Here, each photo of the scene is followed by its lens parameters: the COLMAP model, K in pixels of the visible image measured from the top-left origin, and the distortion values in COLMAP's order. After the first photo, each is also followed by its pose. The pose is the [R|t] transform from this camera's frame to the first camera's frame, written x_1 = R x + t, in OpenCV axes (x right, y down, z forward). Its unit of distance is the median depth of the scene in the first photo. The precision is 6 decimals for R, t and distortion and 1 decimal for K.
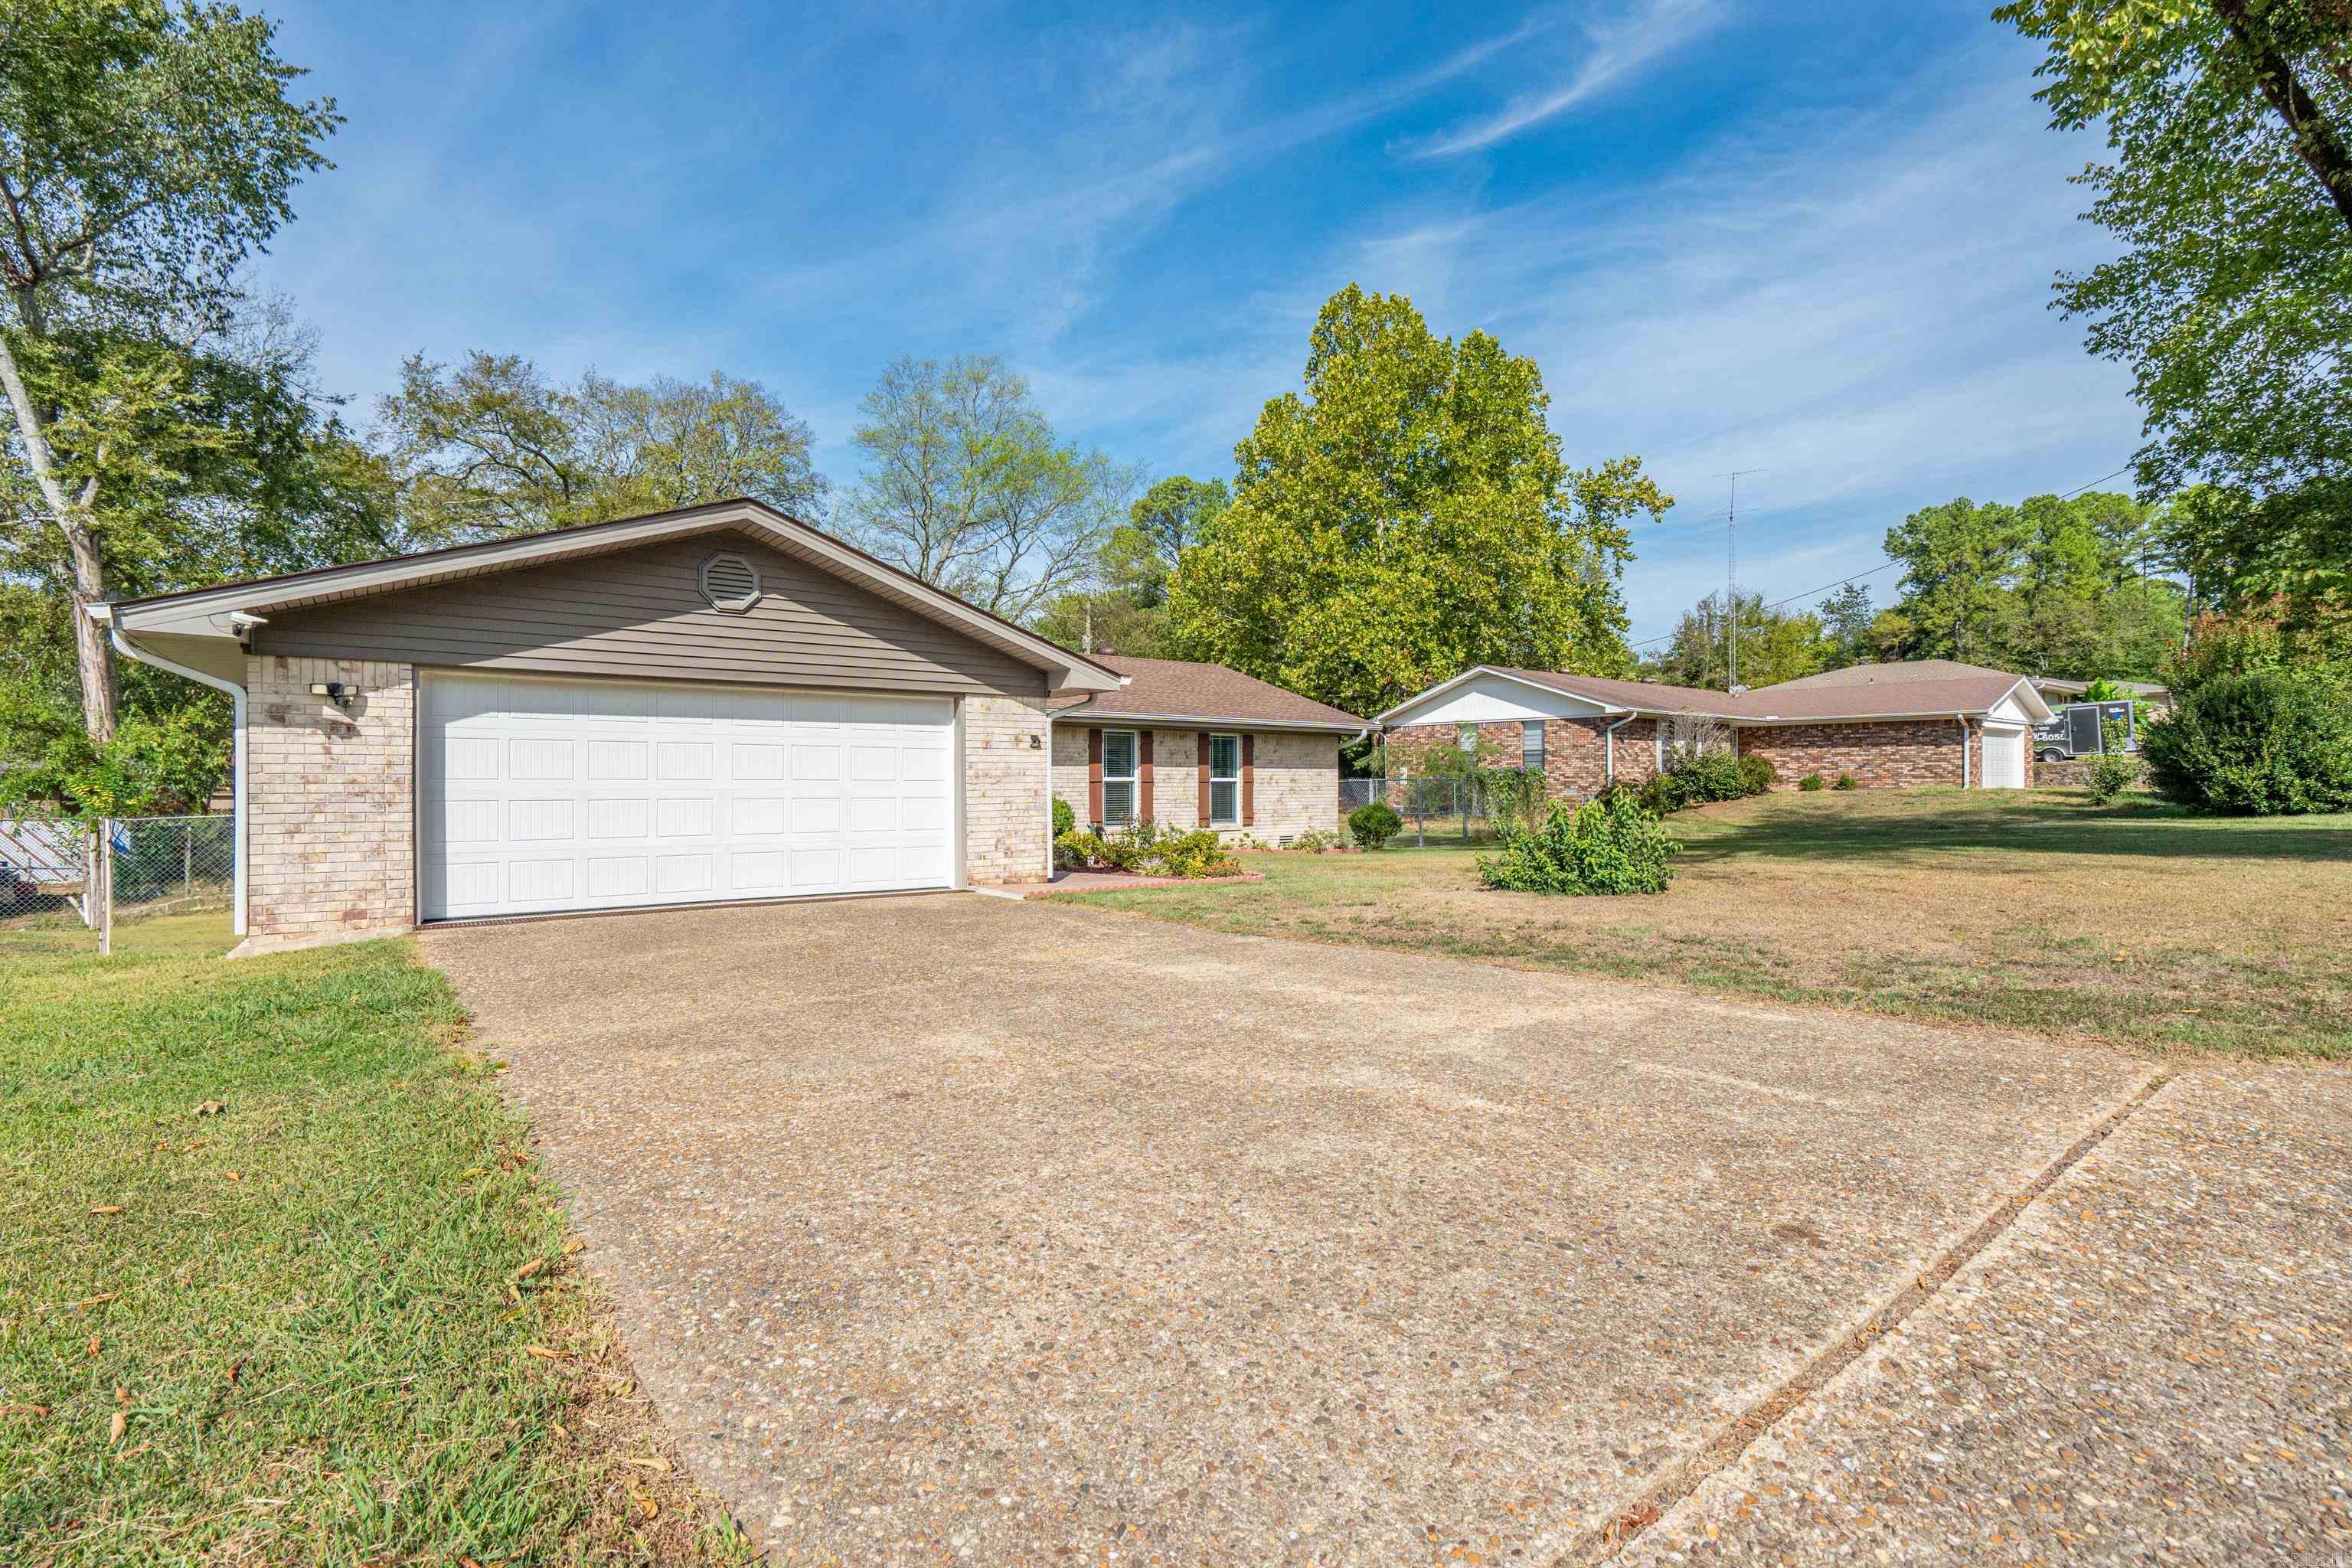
lens RADIAL K [[1042.1, 0, 1176.0], [0, 1042.1, 784.0], [0, 0, 1]] dist [0.000480, 0.000306]
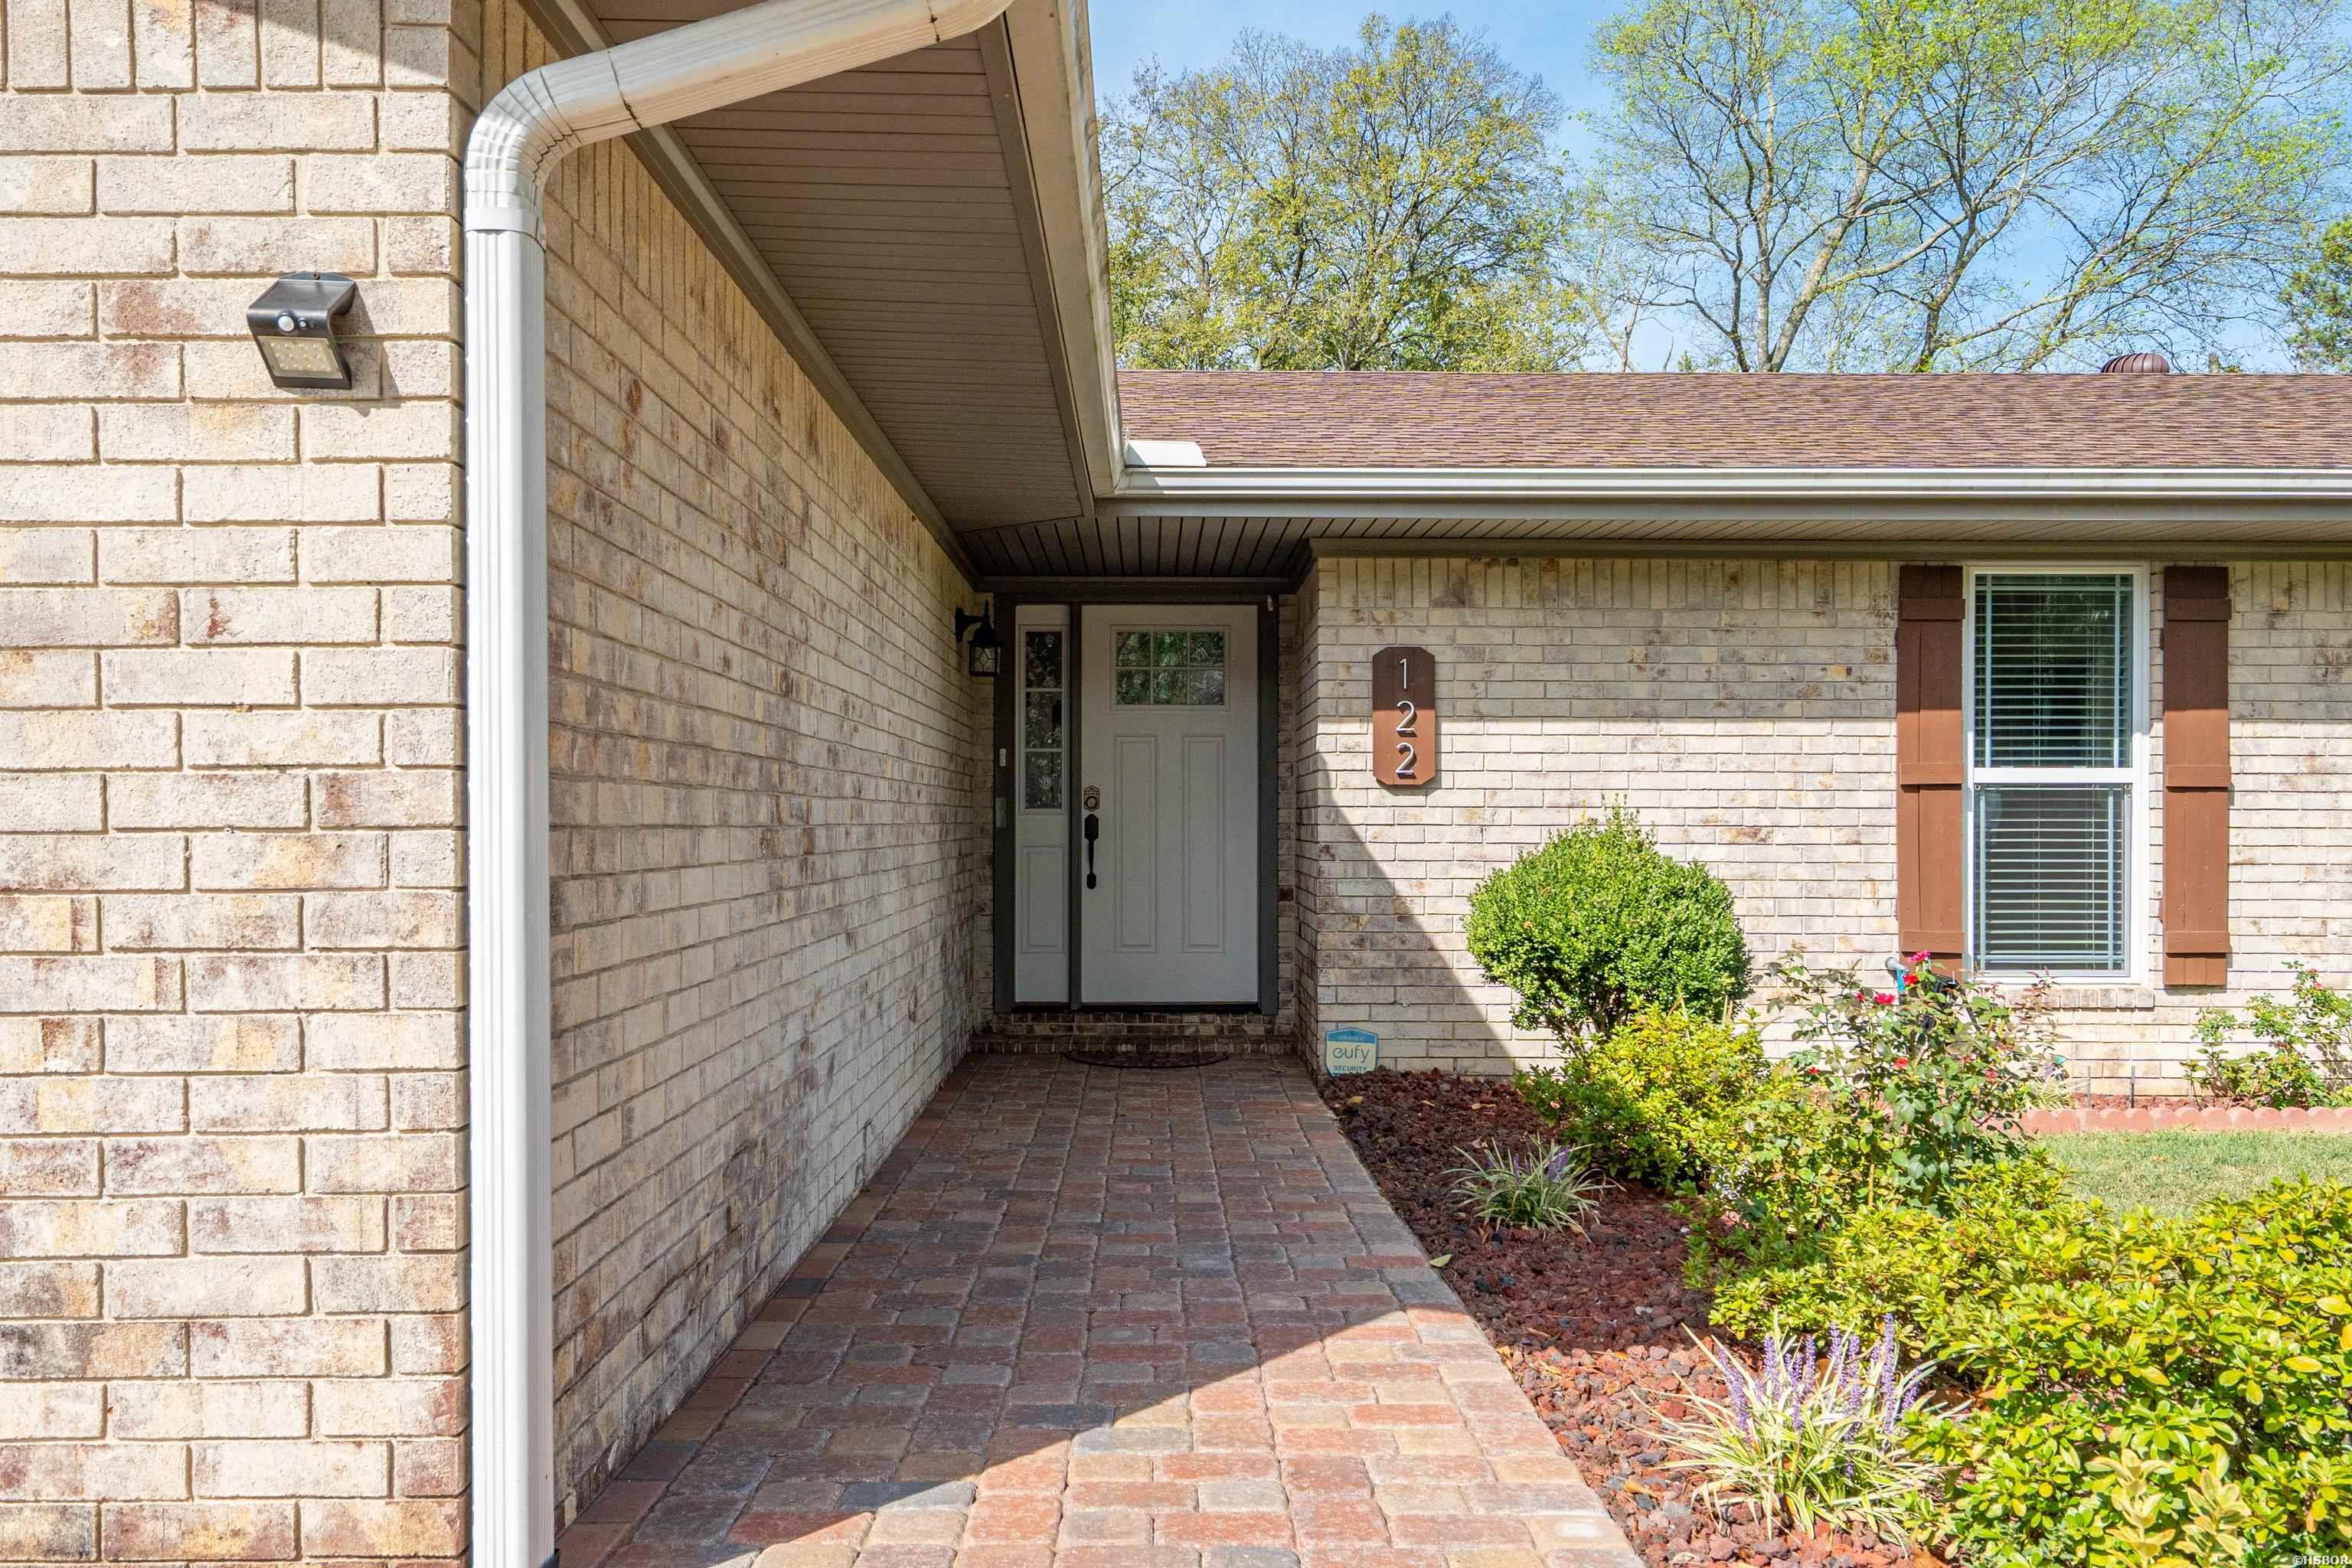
lens RADIAL K [[1785.1, 0, 1175.9], [0, 1785.1, 816.1], [0, 0, 1]] dist [0.000110, 0.001882]
pose [[0.797544, 0.001923, -0.603258, 0.030110], [-0.004413, 0.999987, -0.002646, 0.006098], [0.603245, 0.004773, 0.797542, 0.548699]]
